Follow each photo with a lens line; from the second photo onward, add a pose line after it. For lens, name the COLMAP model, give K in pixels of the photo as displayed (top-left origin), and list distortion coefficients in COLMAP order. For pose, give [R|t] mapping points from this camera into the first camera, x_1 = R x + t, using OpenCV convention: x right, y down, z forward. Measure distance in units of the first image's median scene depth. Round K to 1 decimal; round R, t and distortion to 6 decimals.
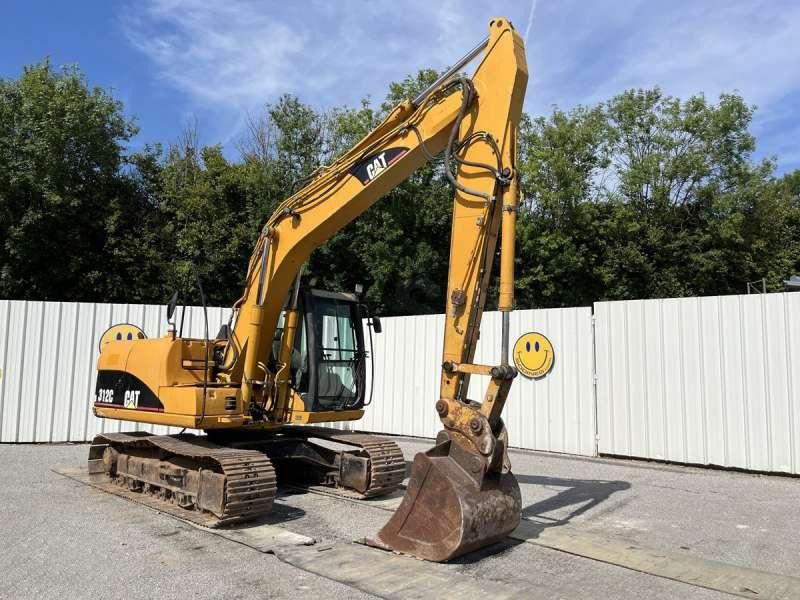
lens RADIAL K [[607.9, 0, 408.6], [0, 607.9, 300.5], [0, 0, 1]] dist [0.052985, -0.060739]
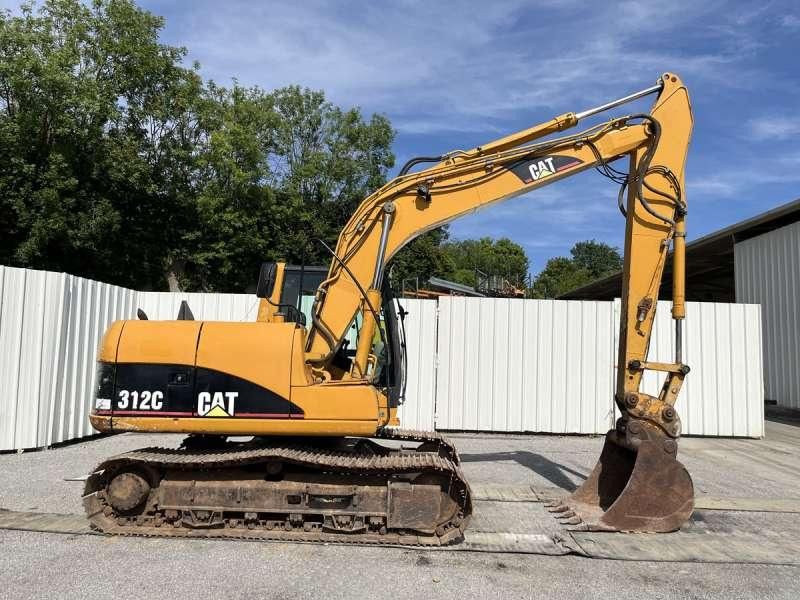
lens RADIAL K [[608.1, 0, 401.1], [0, 608.1, 292.9], [0, 0, 1]] dist [0.032938, -0.009661]
pose [[0.763796, 0.068045, 0.641861, -0.736494], [-0.084937, 0.996376, -0.004555, 0.012316], [-0.639844, -0.051038, 0.766808, 0.291066]]
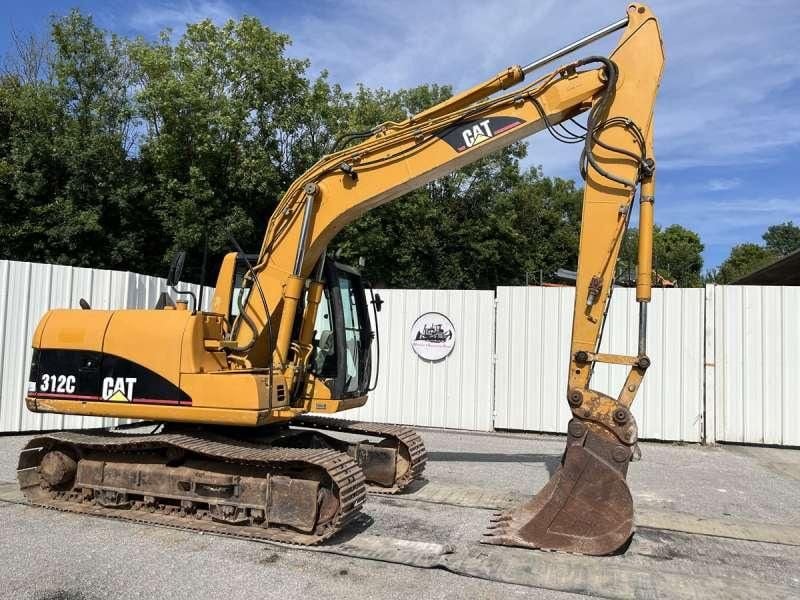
lens RADIAL K [[607.7, 0, 400.8], [0, 607.7, 302.2], [0, 0, 1]] dist [0.029791, -0.007188]
pose [[0.912920, 0.043127, 0.405853, -0.428984], [-0.062899, 0.997388, 0.035498, 0.005052], [-0.403262, -0.057935, 0.913249, 0.166848]]
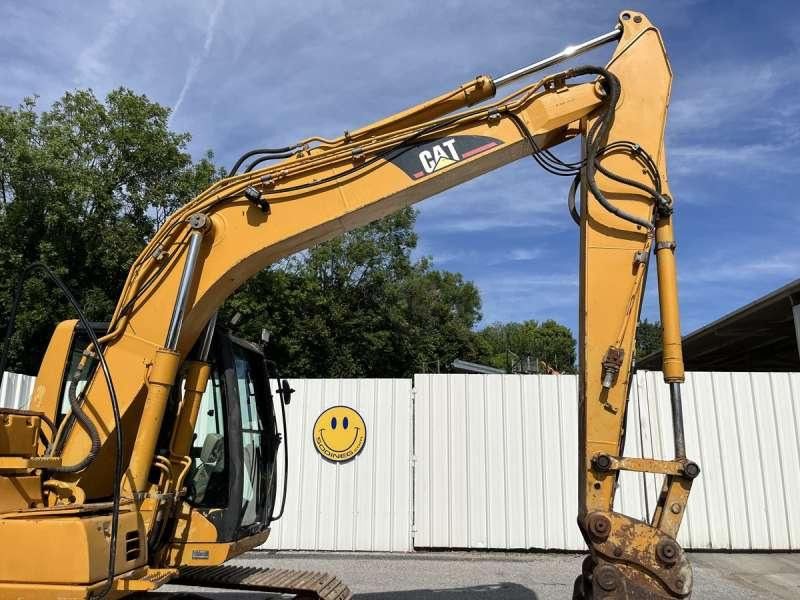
lens RADIAL K [[607.9, 0, 408.6], [0, 607.9, 300.5], [0, 0, 1]] dist [0.052985, -0.060739]
pose [[0.812747, 0.120993, 0.569916, -0.369757], [-0.053949, 0.989625, -0.133162, 0.024286], [-0.580114, 0.077480, 0.810842, 0.405215]]
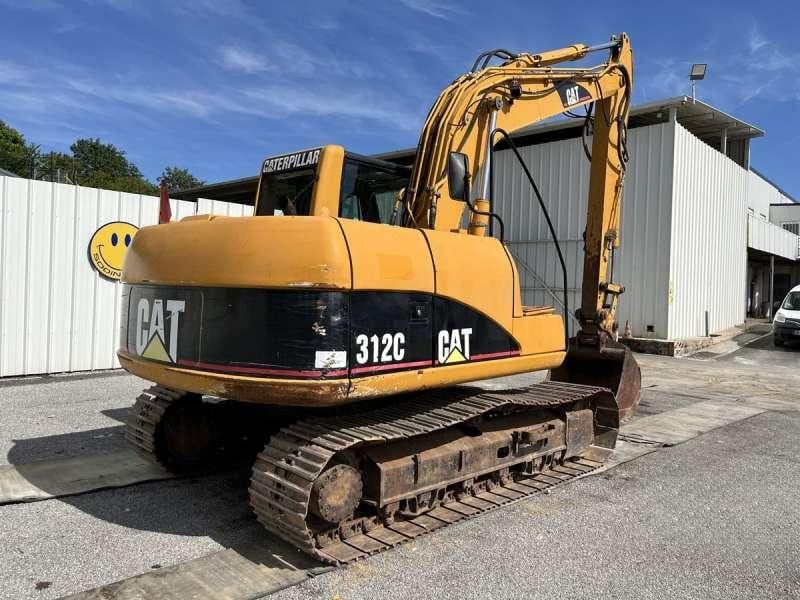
lens RADIAL K [[615.0, 0, 407.8], [0, 615.0, 290.0], [0, 0, 1]] dist [0.009308, -0.003930]
pose [[0.047041, -0.026393, 0.998544, -0.948346], [-0.145524, 0.988805, 0.032992, 0.098952], [-0.988236, -0.146864, 0.042673, 0.988869]]
